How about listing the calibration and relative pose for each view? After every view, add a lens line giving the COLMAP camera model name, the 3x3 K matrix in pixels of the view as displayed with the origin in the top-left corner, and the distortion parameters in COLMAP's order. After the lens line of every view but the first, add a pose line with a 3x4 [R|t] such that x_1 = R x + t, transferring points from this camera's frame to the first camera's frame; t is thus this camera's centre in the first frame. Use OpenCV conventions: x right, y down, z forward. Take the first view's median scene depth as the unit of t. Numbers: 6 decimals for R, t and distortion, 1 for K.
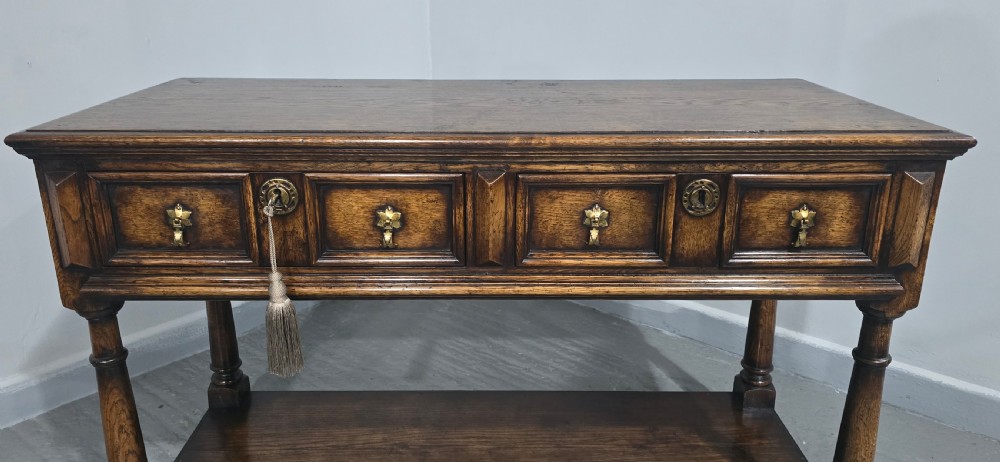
lens RADIAL K [[755.7, 0, 498.7], [0, 755.7, 213.9], [0, 0, 1]] dist [0.072317, -0.099585]
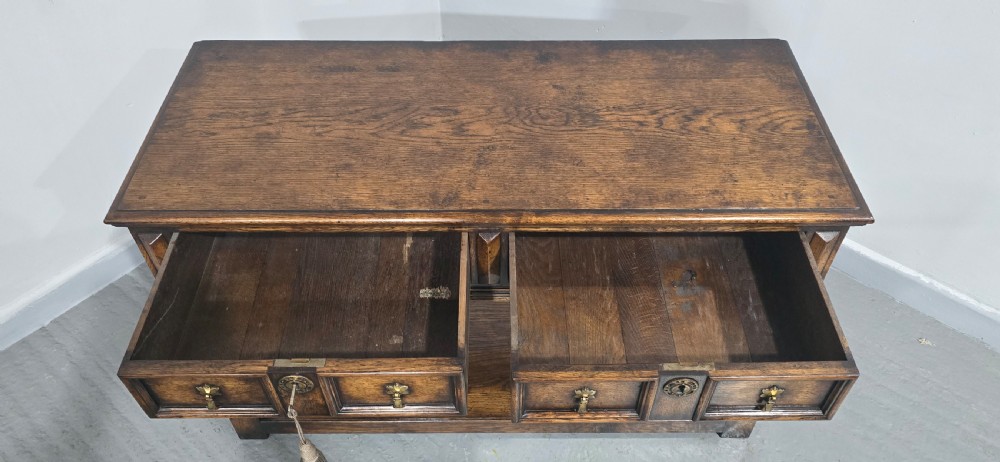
lens RADIAL K [[755.7, 0, 503.5], [0, 755.7, 235.7], [0, 0, 1]] dist [0.072317, -0.099585]
pose [[0.999979, -0.000258, -0.006423, 0.021862], [0.003307, 0.877462, 0.479635, -0.638504], [0.005513, -0.479646, 0.877445, -0.109661]]
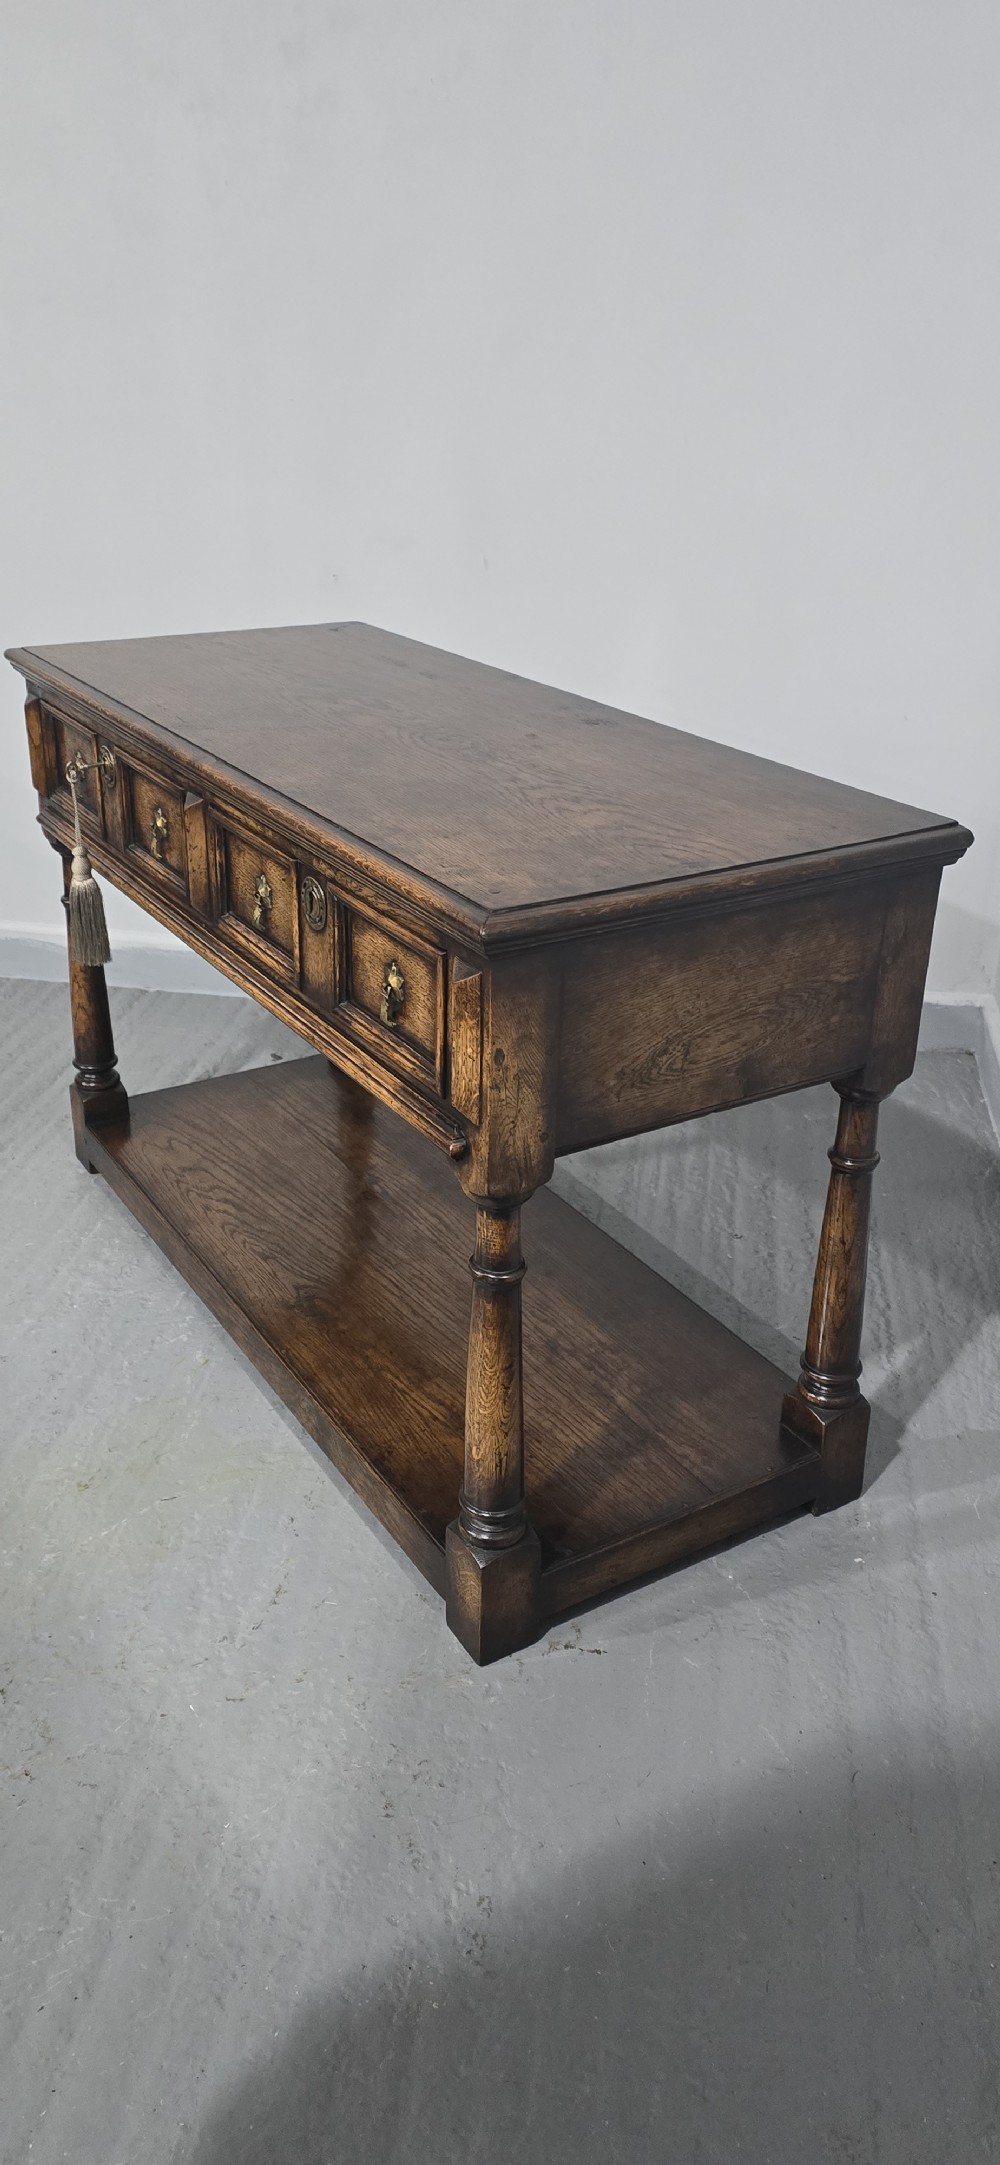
lens RADIAL K [[1636.1, 0, 501.0], [0, 1636.1, 1049.8], [0, 0, 1]] dist [0.072317, -0.099585]
pose [[0.518938, 0.354683, -0.777756, 1.545807], [-0.279024, 0.930304, 0.238078, -0.297772], [0.807991, 0.093465, 0.581734, 0.271860]]
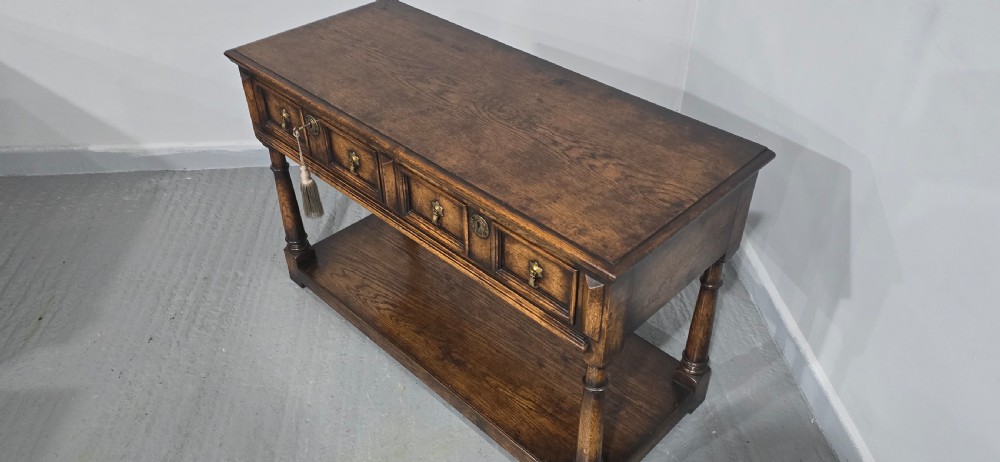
lens RADIAL K [[755.7, 0, 503.3], [0, 755.7, 234.0], [0, 0, 1]] dist [0.072317, -0.099585]
pose [[0.709068, 0.425459, -0.562323, 1.097055], [-0.209261, 0.888502, 0.408380, -0.596553], [0.673374, -0.171897, 0.719040, -0.009223]]
